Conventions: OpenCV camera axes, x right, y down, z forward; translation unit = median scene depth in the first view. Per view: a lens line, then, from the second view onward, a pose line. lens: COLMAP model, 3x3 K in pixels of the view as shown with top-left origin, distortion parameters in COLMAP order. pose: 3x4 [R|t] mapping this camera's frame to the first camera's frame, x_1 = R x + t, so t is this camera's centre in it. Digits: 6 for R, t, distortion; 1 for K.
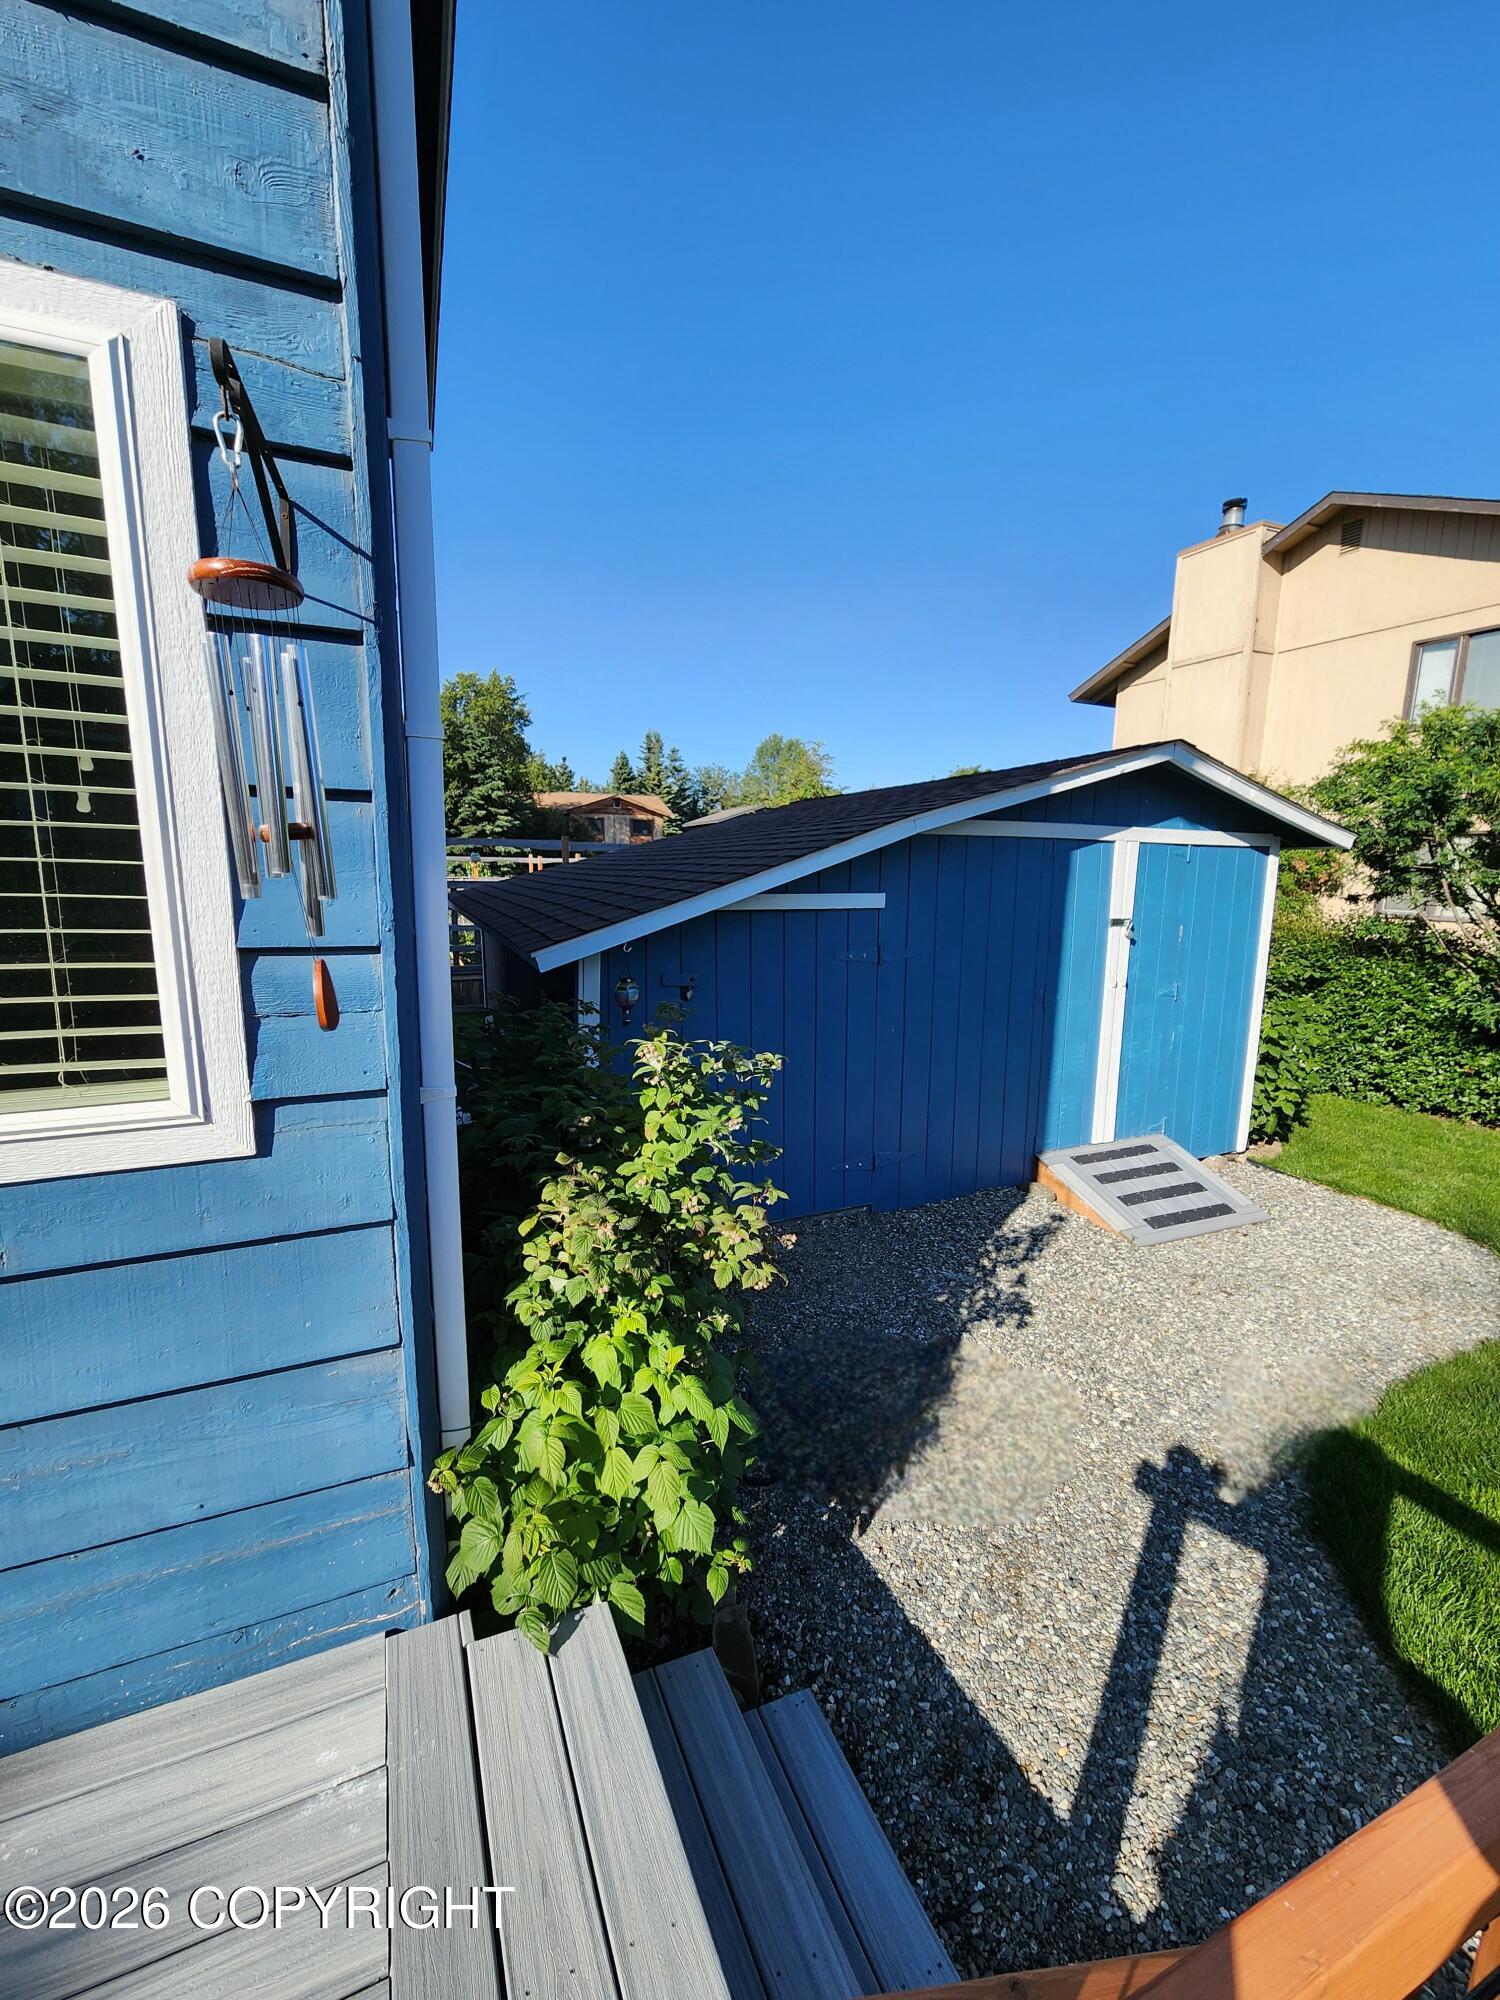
lens RADIAL K [[797.5, 0, 750.0], [0, 797.5, 1000.0], [0, 0, 1]] dist [-0.000482, -0.000039]
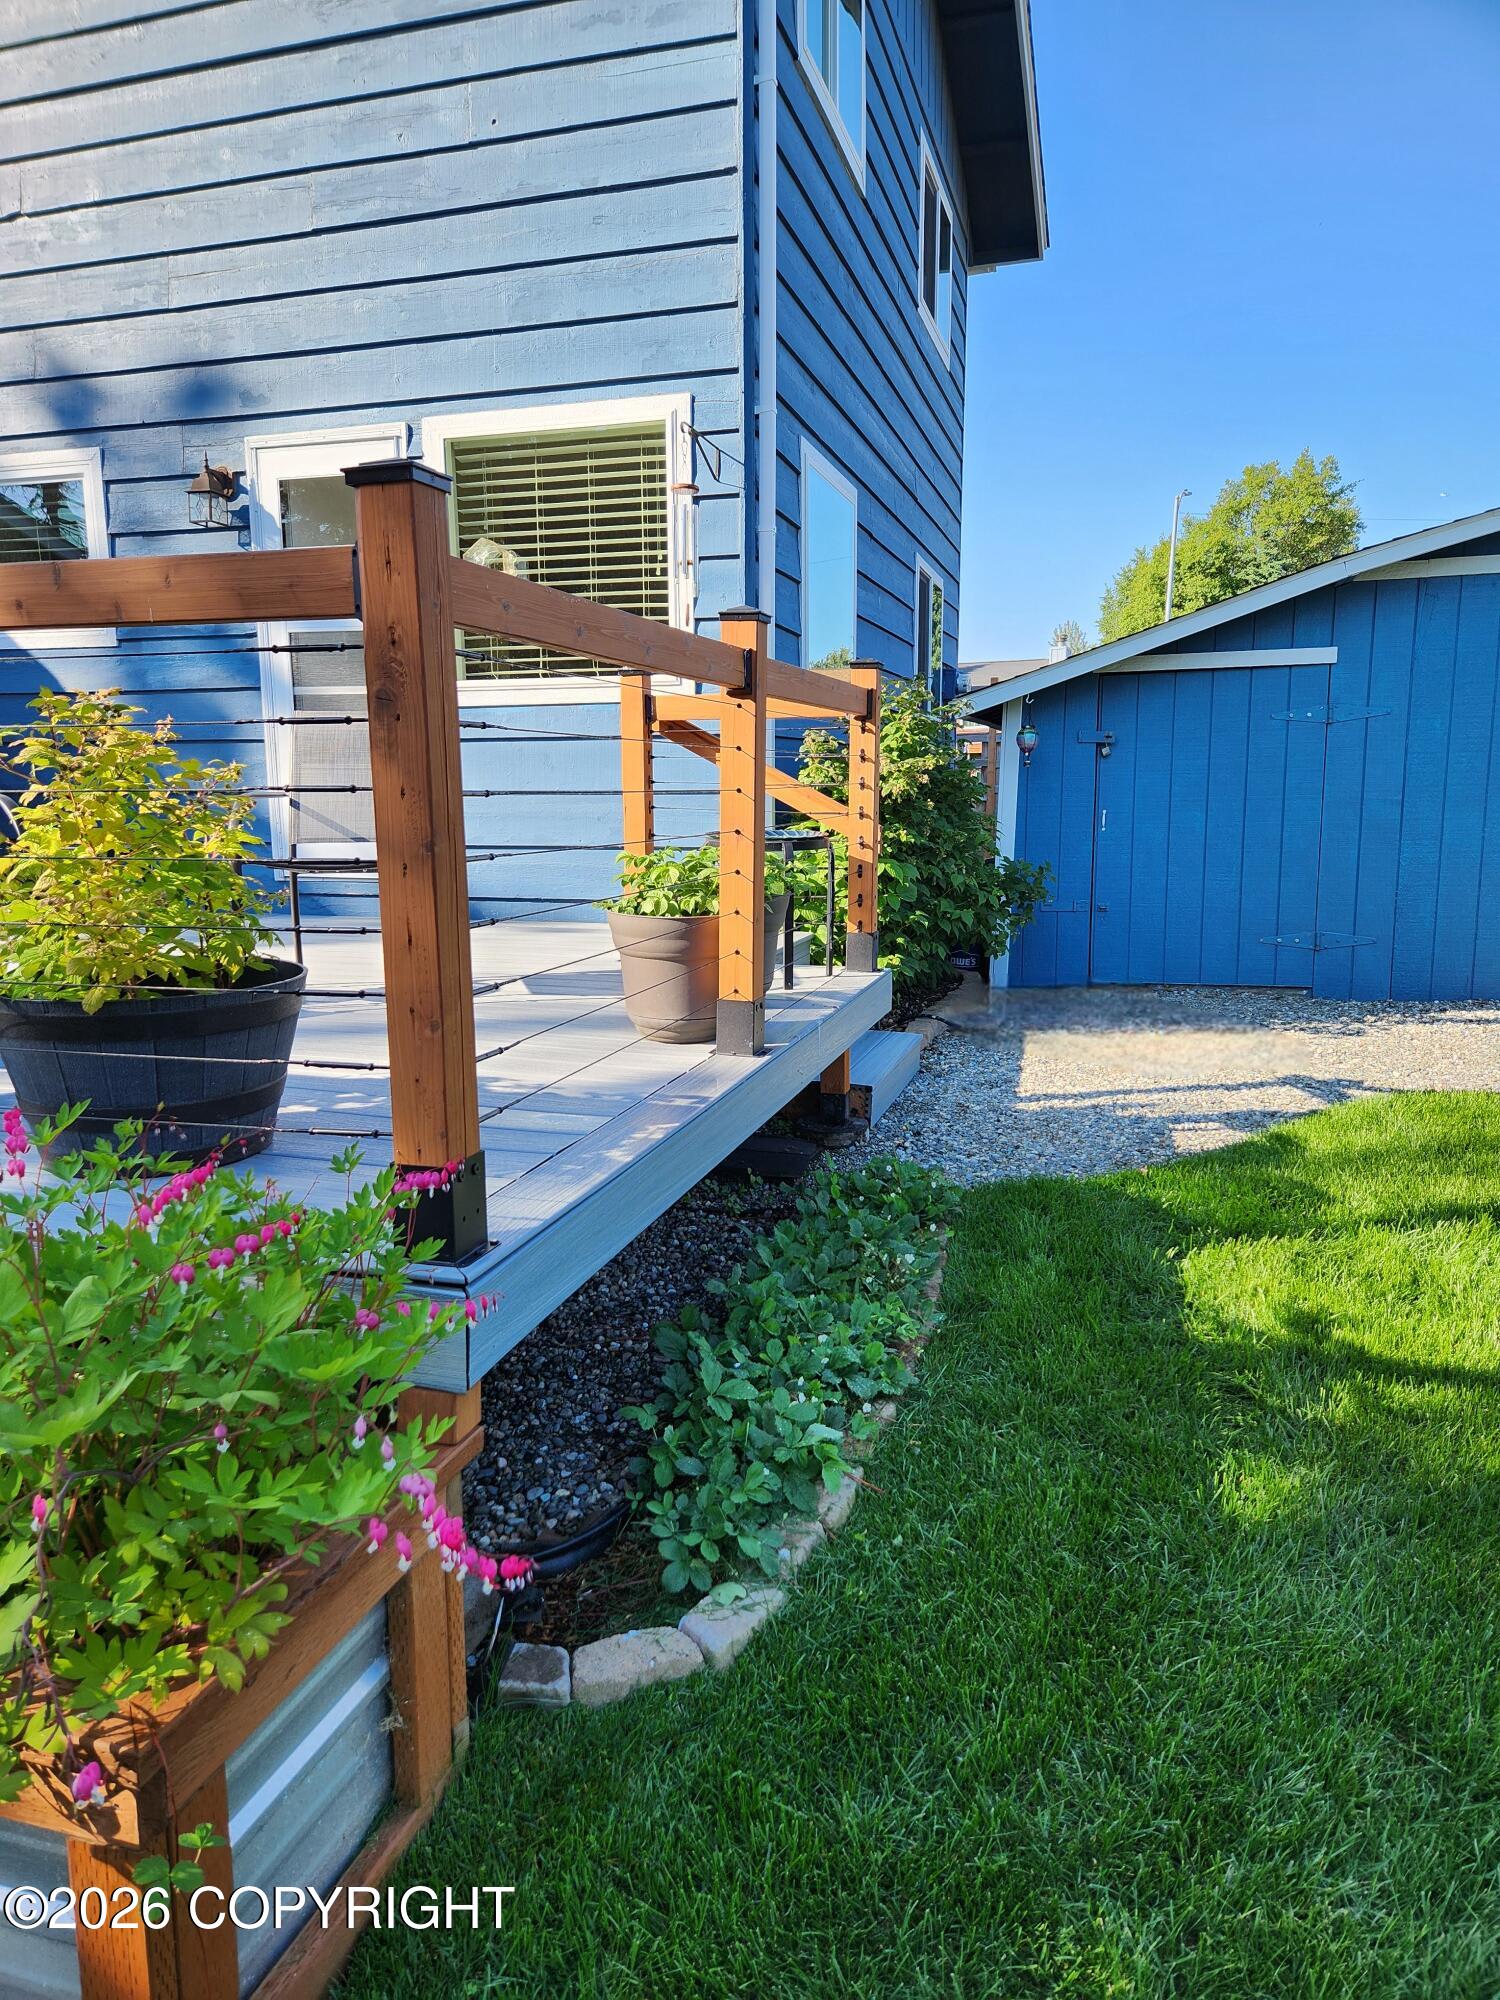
lens RADIAL K [[1353.7, 0, 750.0], [0, 1353.7, 1000.0], [0, 0, 1]] dist [0.001290, -0.002199]
pose [[0.756459, 0.079289, -0.649217, 0.716012], [-0.089037, 0.995868, 0.017881, 0.312839], [0.647952, 0.044278, 0.760393, -0.638574]]
